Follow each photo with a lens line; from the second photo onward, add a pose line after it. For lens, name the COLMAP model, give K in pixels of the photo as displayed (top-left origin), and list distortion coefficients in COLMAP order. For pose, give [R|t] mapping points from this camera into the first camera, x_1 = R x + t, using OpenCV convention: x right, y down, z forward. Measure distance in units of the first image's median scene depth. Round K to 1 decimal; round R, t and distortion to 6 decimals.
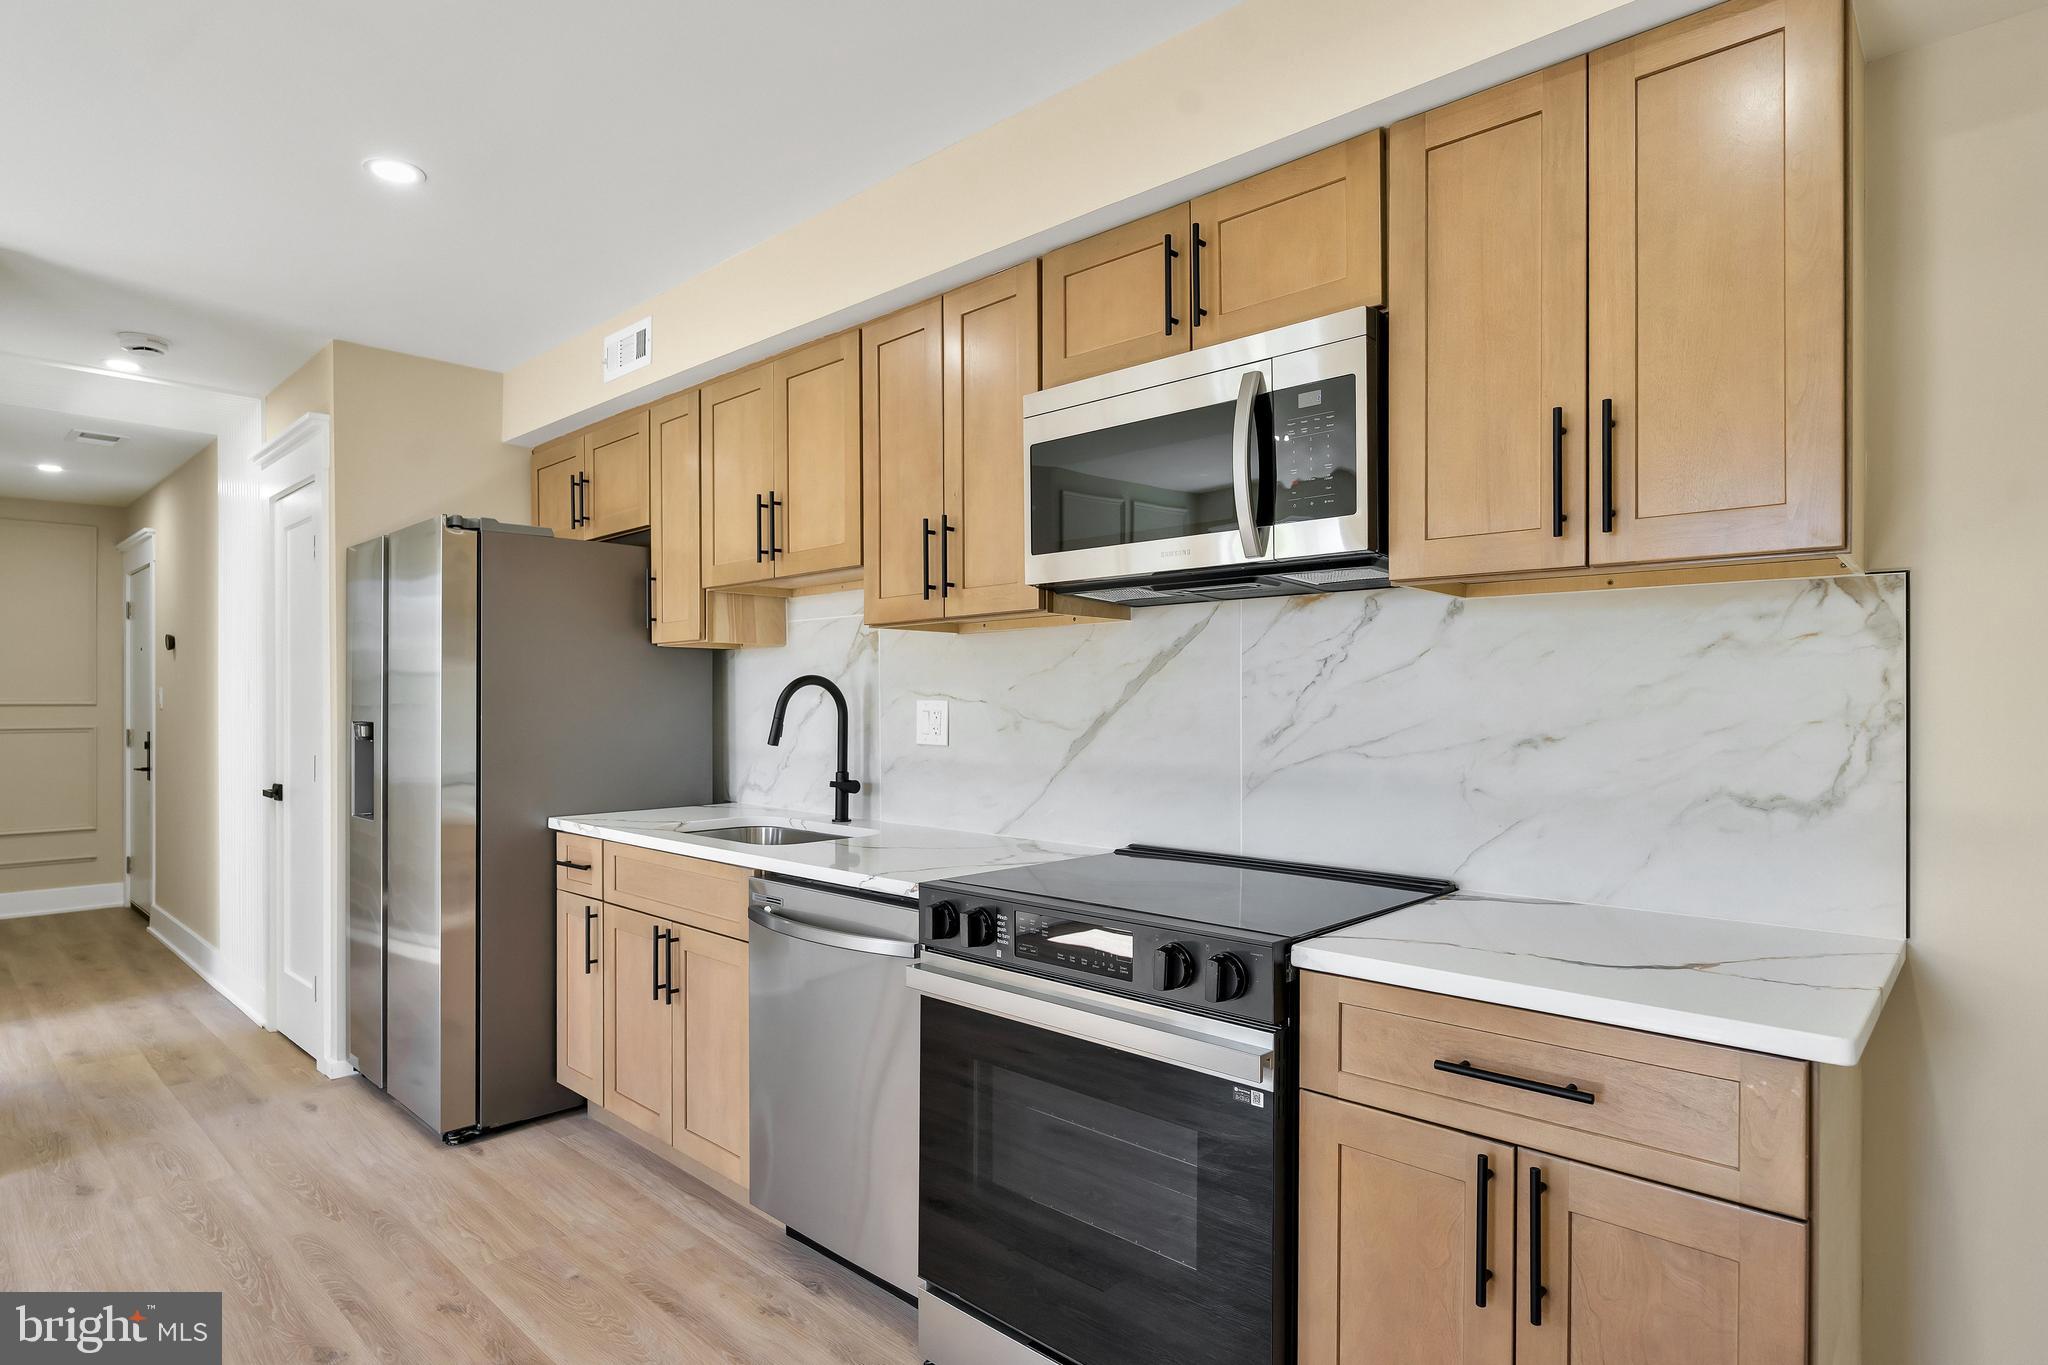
lens RADIAL K [[1081.5, 0, 1017.7], [0, 1081.5, 697.5], [0, 0, 1]] dist [-0.002626, -0.000725]
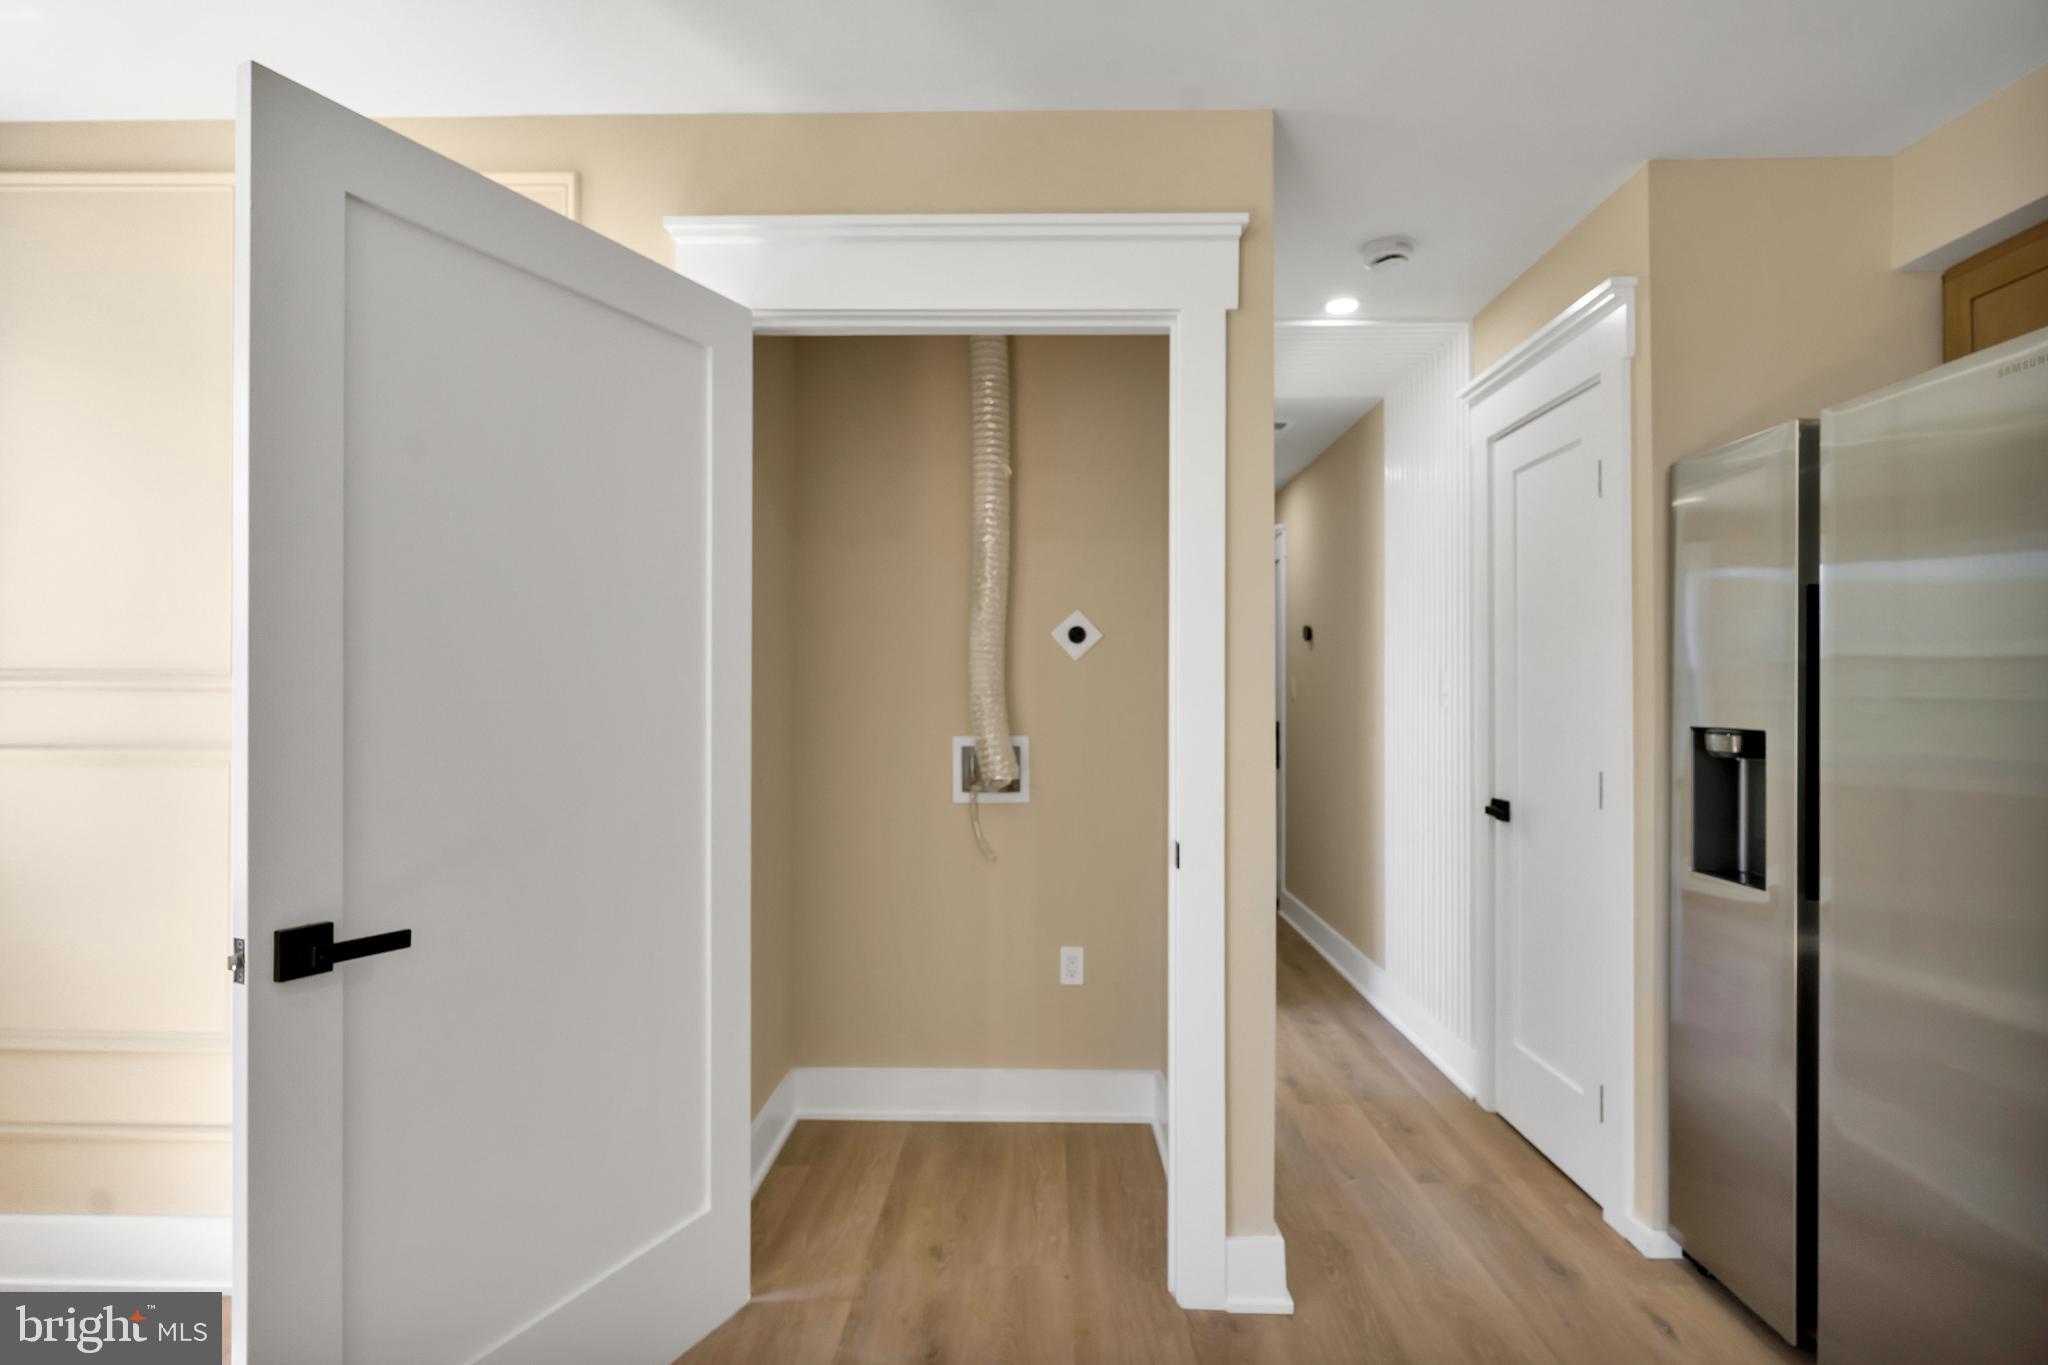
lens RADIAL K [[1000.1, 0, 1029.6], [0, 1000.1, 697.2], [0, 0, 1]] dist [-0.002795, -0.000456]
pose [[0.674345, 0.004622, -0.738402, -0.719748], [0.000621, 0.999977, 0.006827, -0.000600], [0.738416, -0.005062, 0.674326, 0.487243]]
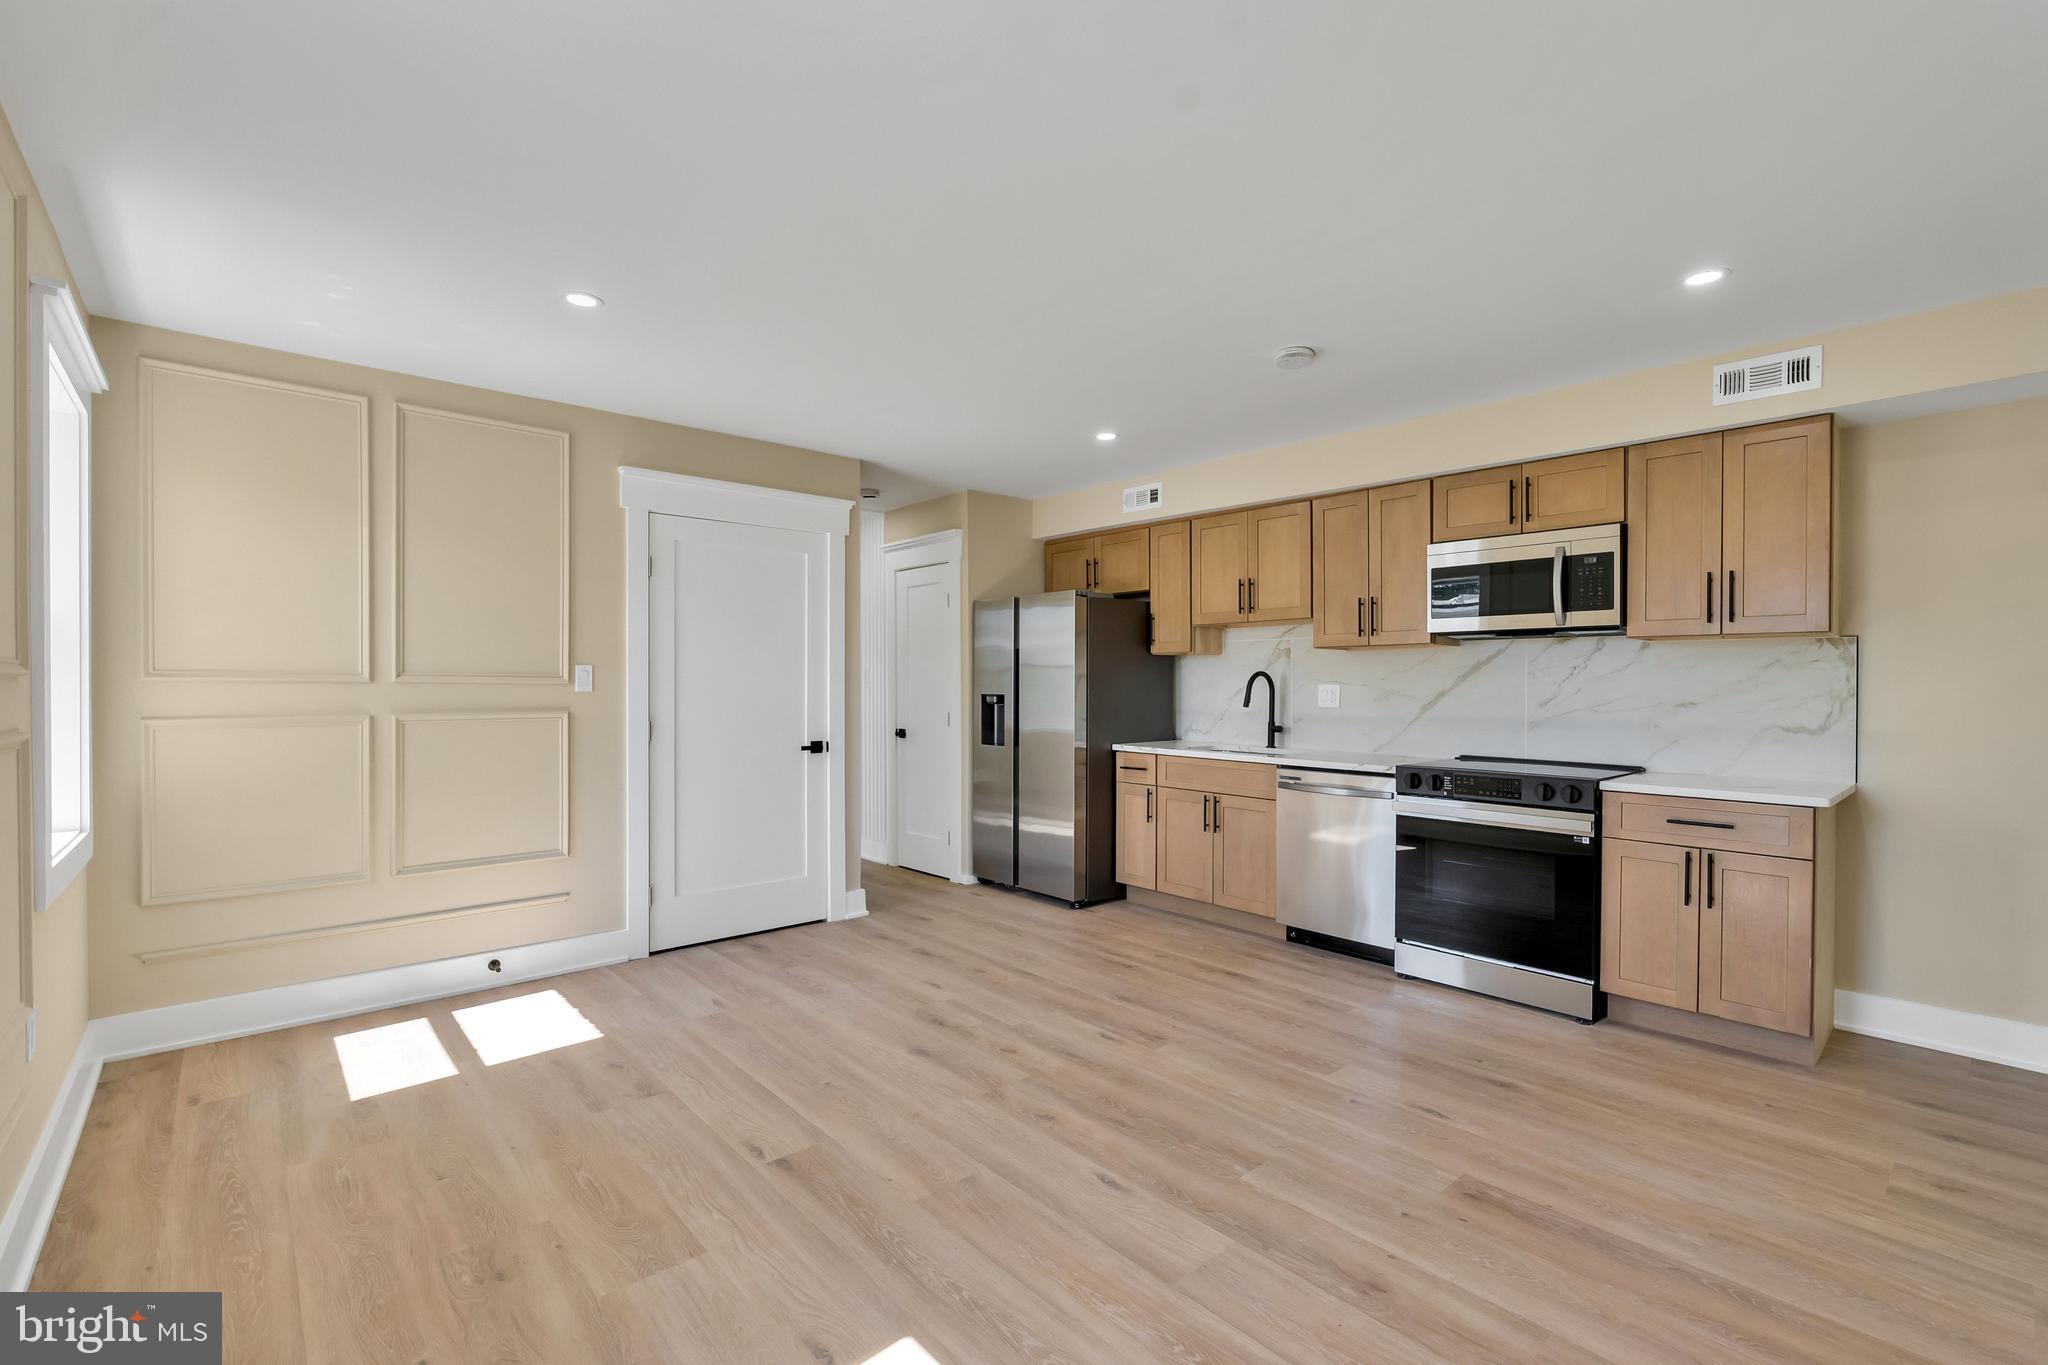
lens RADIAL K [[903.4, 0, 1021.1], [0, 903.4, 682.9], [0, 0, 1]] dist [-0.001270, -0.000058]
pose [[0.996235, 0.002755, -0.086648, -0.672172], [-0.002153, 0.999973, 0.007035, -0.013901], [0.086665, -0.006822, 0.996214, -0.909835]]
